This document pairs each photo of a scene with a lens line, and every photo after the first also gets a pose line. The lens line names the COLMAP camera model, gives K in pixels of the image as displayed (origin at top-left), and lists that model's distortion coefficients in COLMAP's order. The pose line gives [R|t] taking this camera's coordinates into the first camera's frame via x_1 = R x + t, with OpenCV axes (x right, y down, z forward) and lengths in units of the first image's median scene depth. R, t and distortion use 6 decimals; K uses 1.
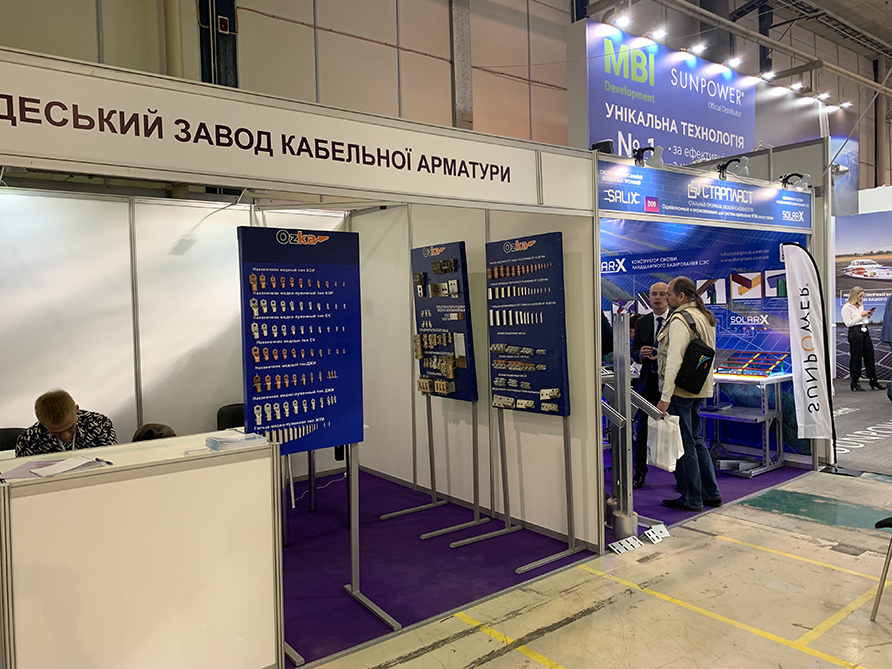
lens RADIAL K [[677.5, 0, 447.8], [0, 677.5, 328.8], [0, 0, 1]] dist [0.032192, -0.036521]
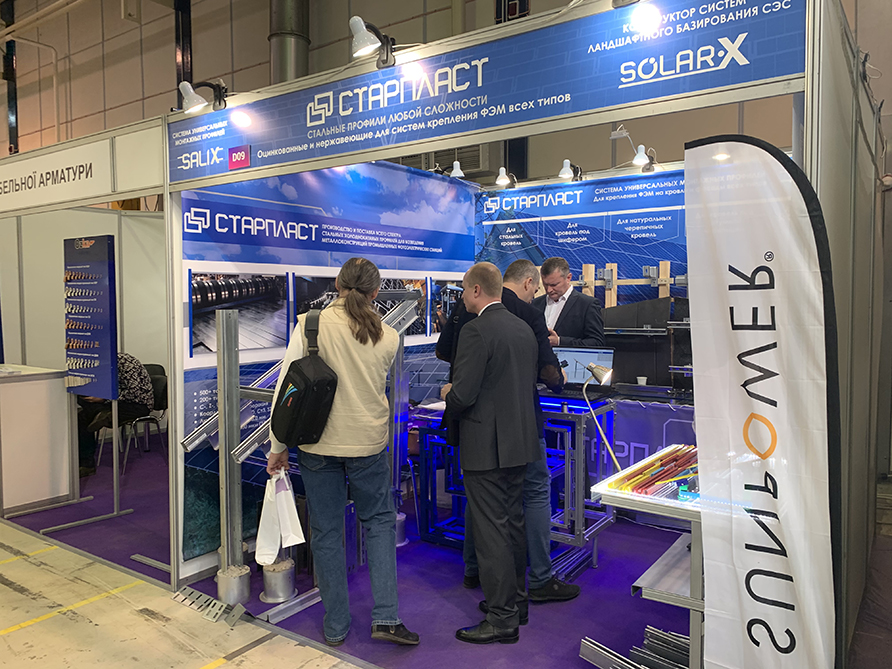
lens RADIAL K [[677.5, 0, 448.1], [0, 677.5, 335.2], [0, 0, 1]] dist [0.032192, -0.036521]
pose [[0.298210, 0.079775, -0.951161, 1.172293], [-0.040152, 0.996668, 0.071003, -0.065134], [0.953655, 0.017017, 0.300420, 1.117982]]
